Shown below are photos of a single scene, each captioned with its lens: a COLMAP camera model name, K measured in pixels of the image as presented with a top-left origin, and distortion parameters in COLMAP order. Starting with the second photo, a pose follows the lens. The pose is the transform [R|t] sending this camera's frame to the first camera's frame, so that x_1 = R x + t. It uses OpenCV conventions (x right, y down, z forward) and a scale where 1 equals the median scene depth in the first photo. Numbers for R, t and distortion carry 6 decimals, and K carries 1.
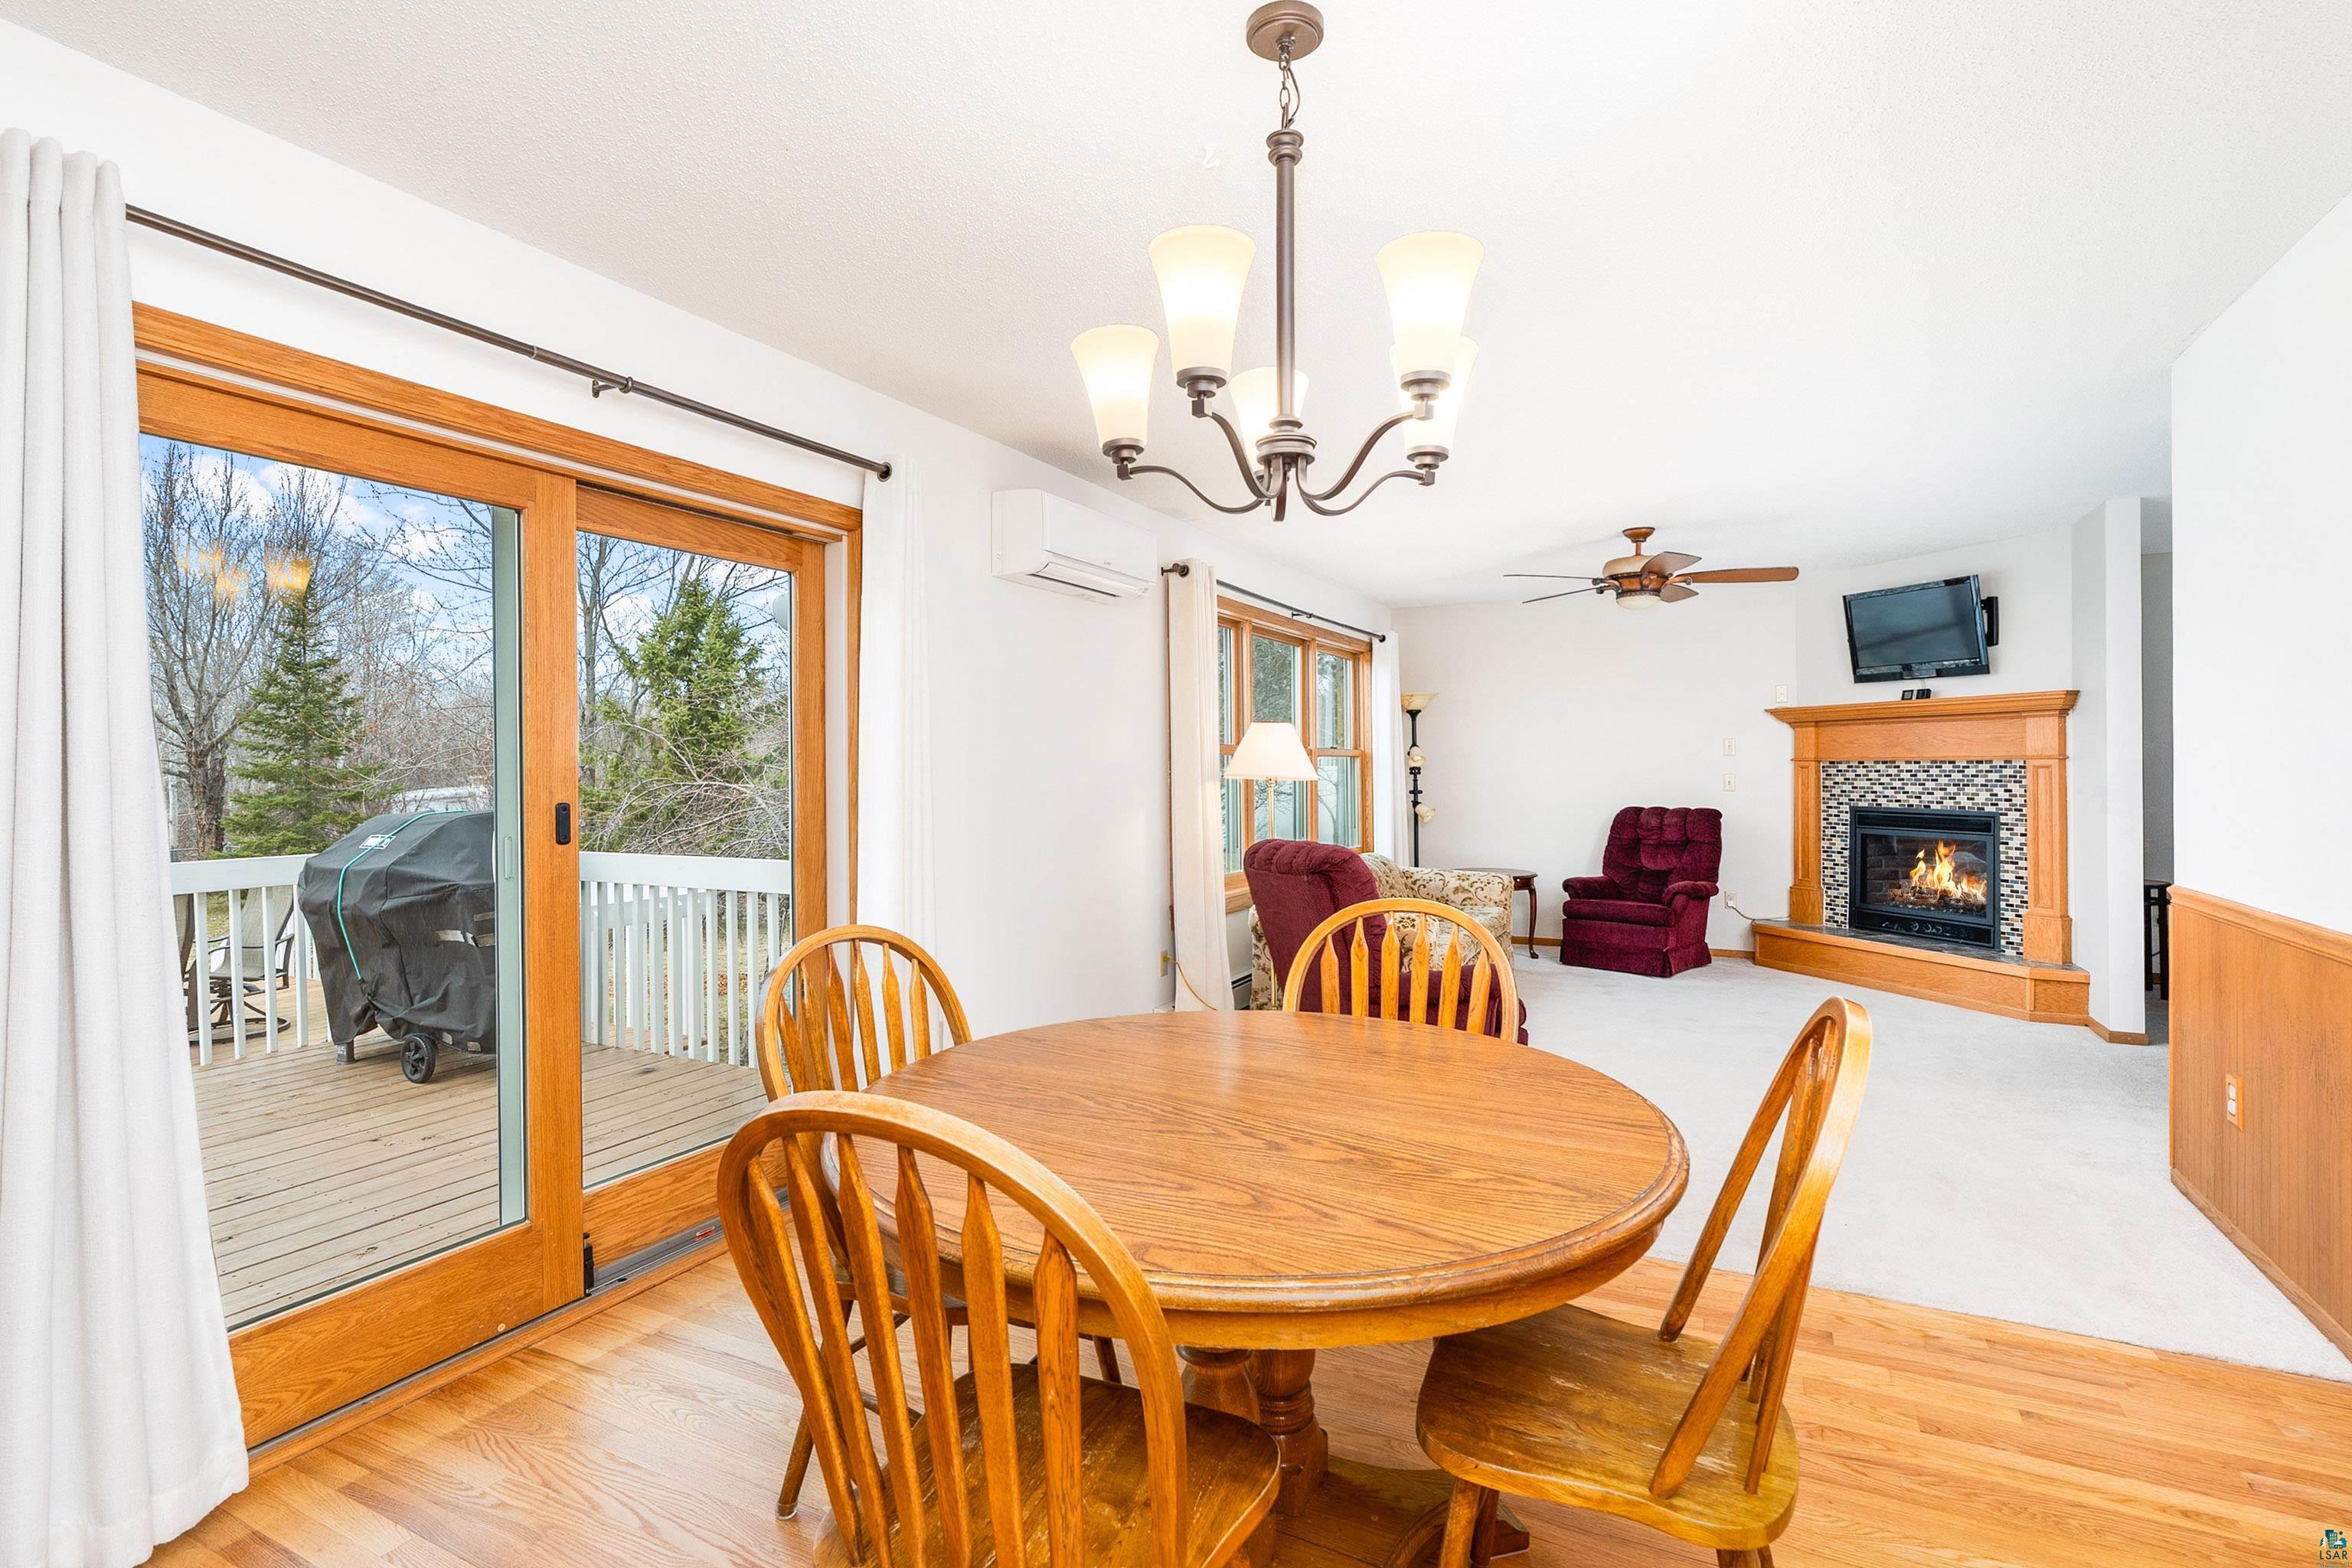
lens RADIAL K [[1082.3, 0, 1188.3], [0, 1082.3, 772.8], [0, 0, 1]] dist [-0.000144, 0.000639]
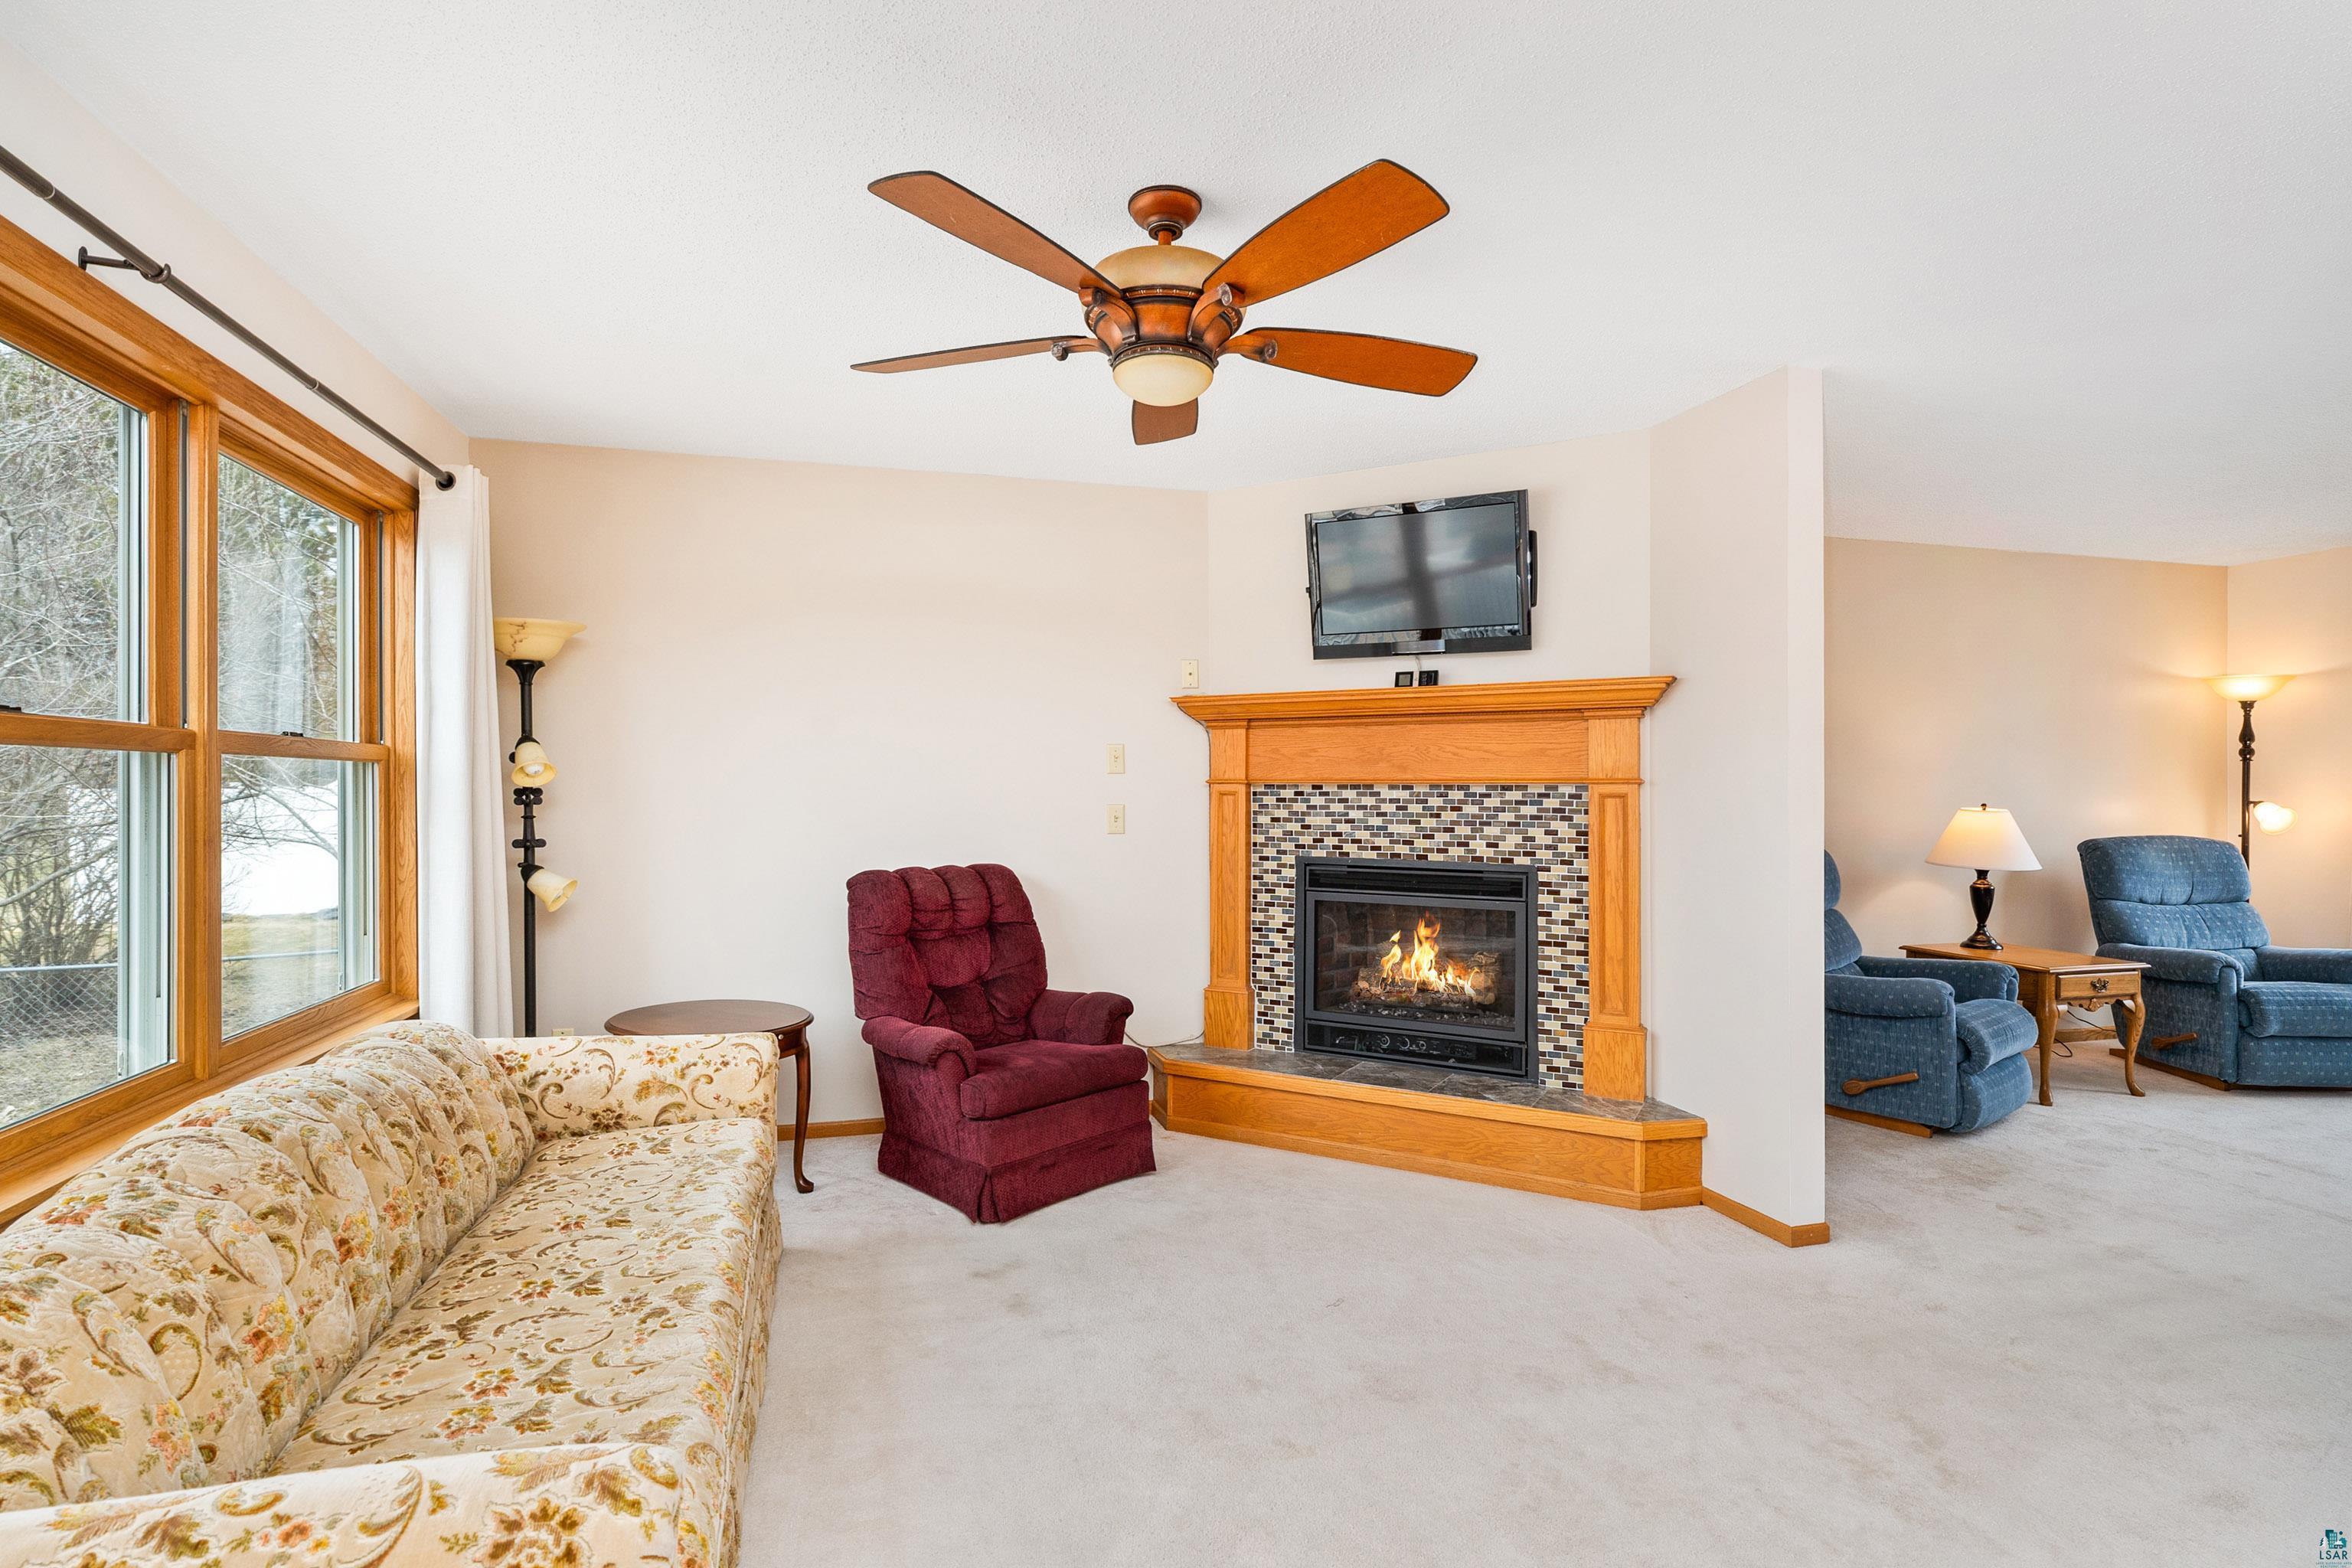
lens RADIAL K [[1133.2, 0, 1133.6], [0, 1133.2, 789.9], [0, 0, 1]] dist [-0.016827, 0.000098]
pose [[0.761141, 0.008570, 0.648530, 0.121146], [-0.004264, 0.999957, -0.008209, -0.001994], [-0.648573, 0.003483, 0.761145, 0.597279]]
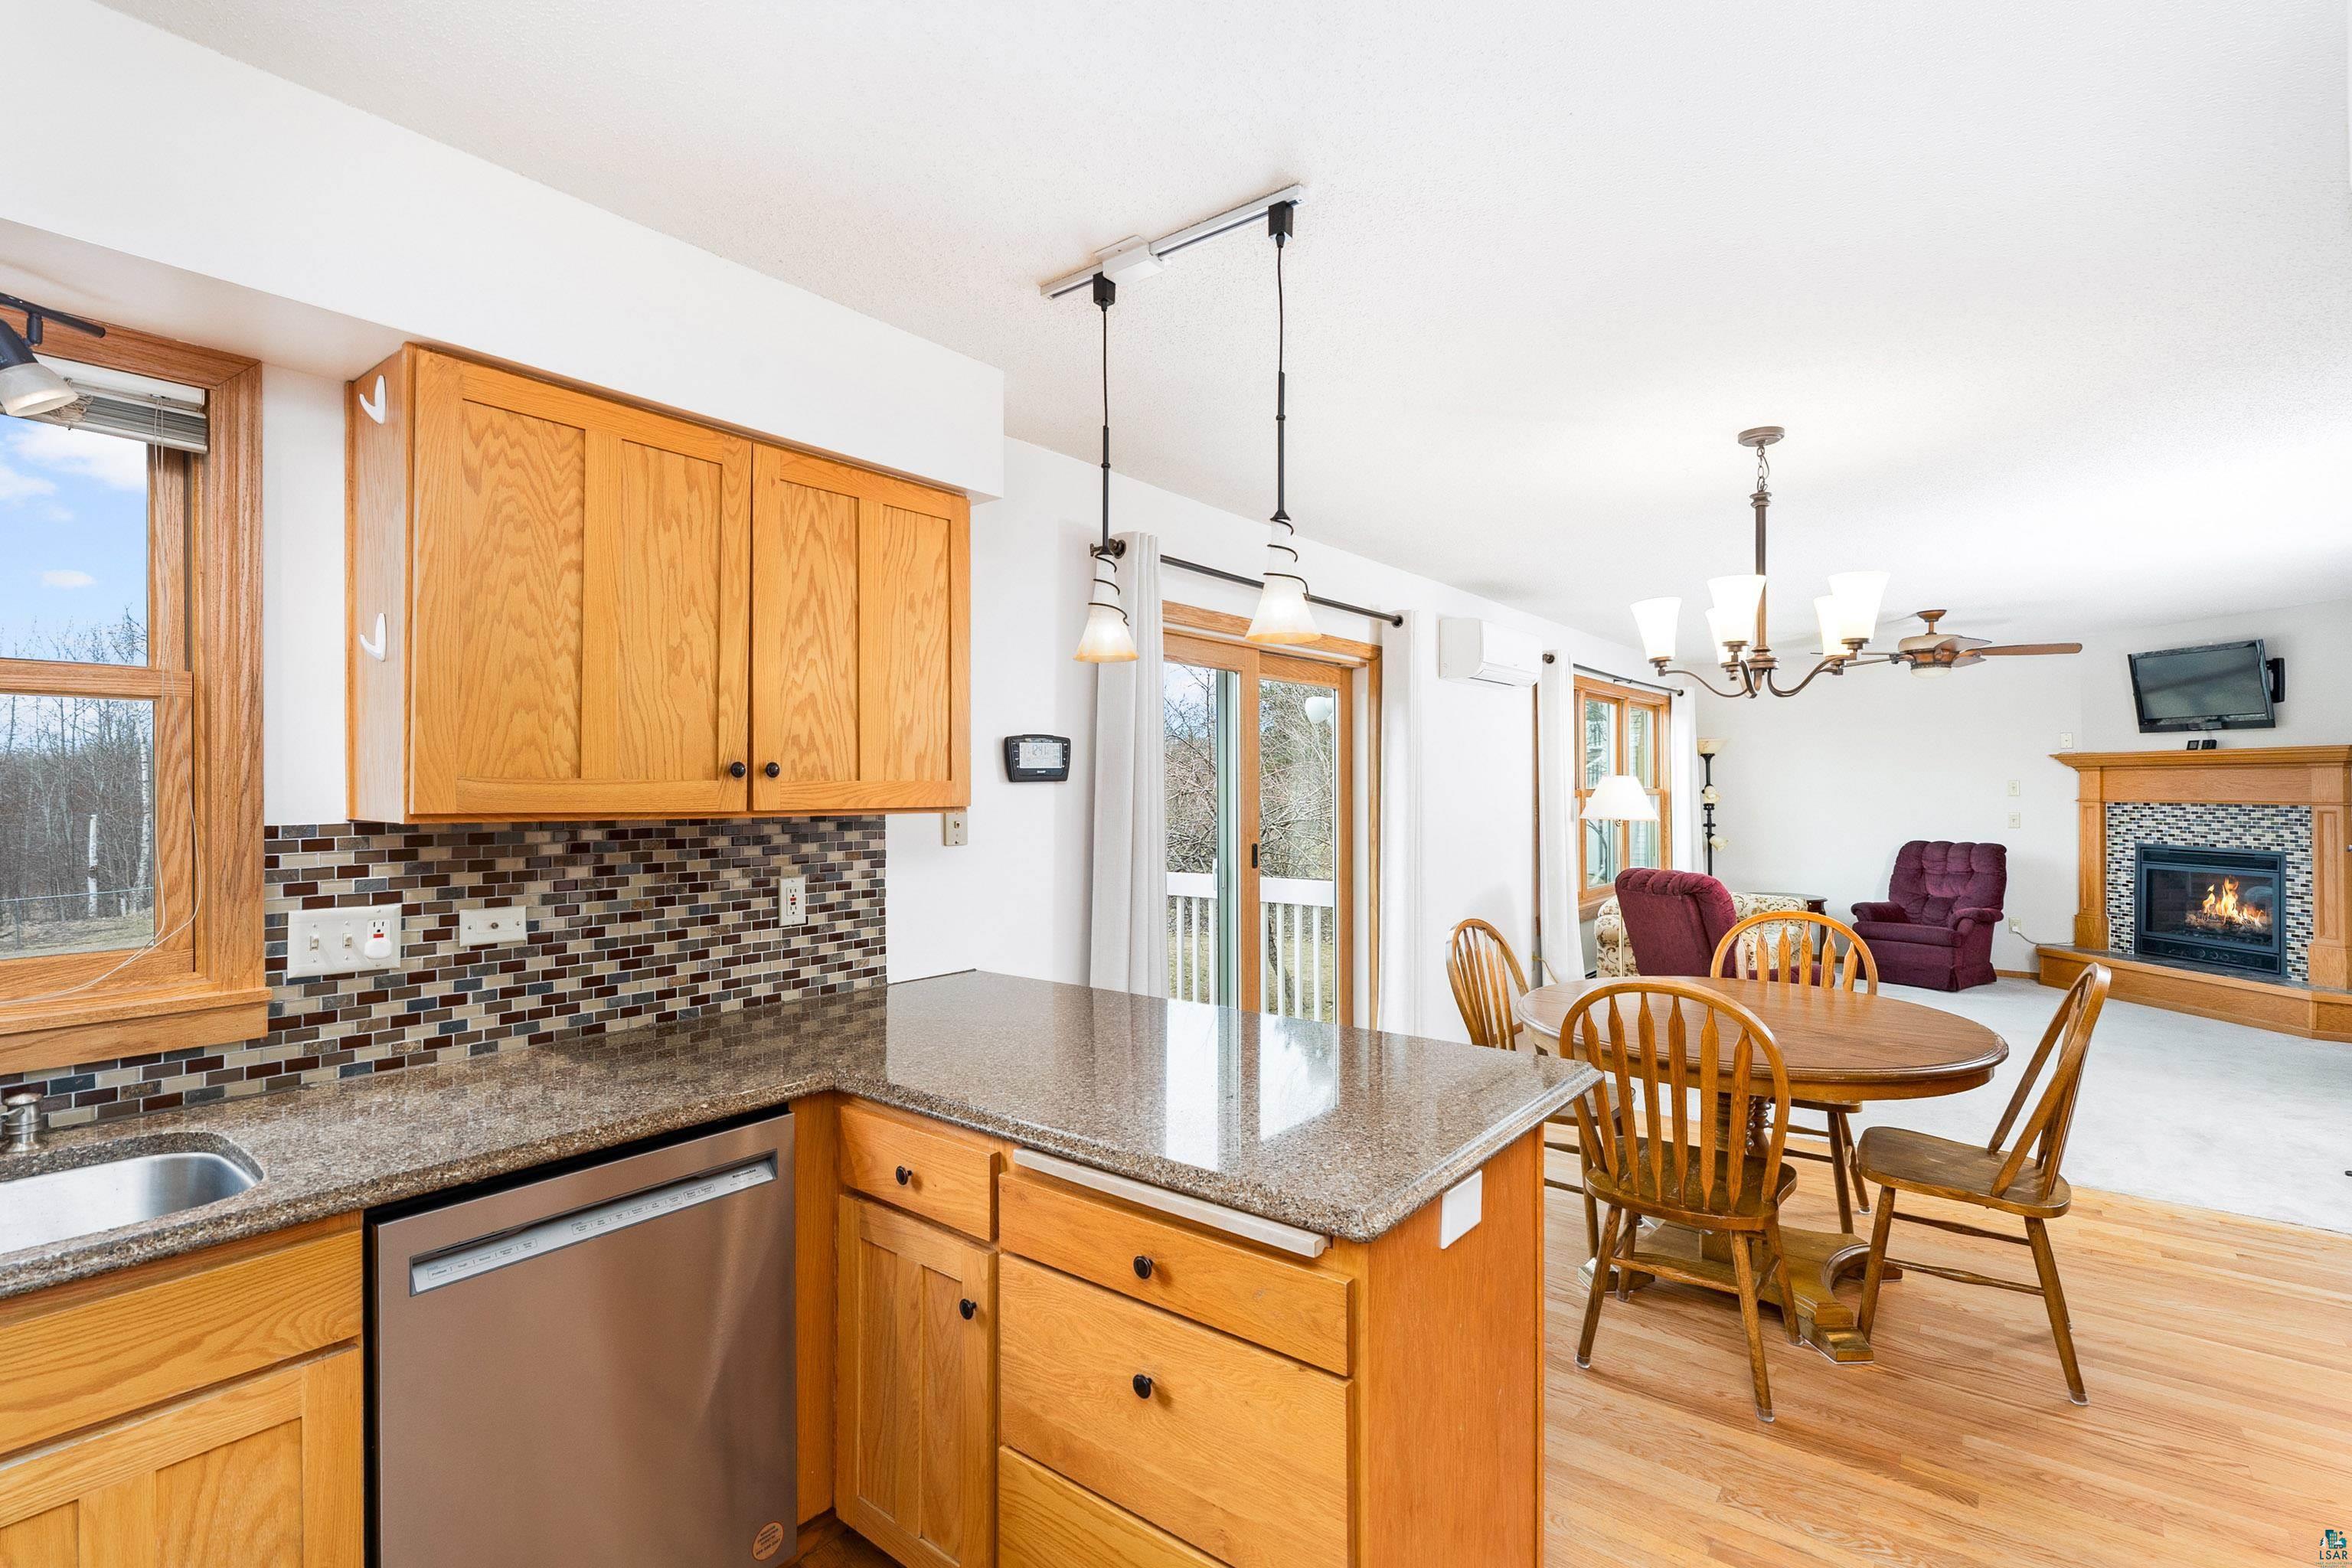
lens RADIAL K [[1052.0, 0, 1228.7], [0, 1052.0, 785.1], [0, 0, 1]] dist [-0.000441, -0.000130]
pose [[0.985153, 0.003257, -0.171646, -0.125551], [-0.004329, 0.999973, -0.005871, -0.019565], [0.171622, 0.006527, 0.985141, -0.233108]]
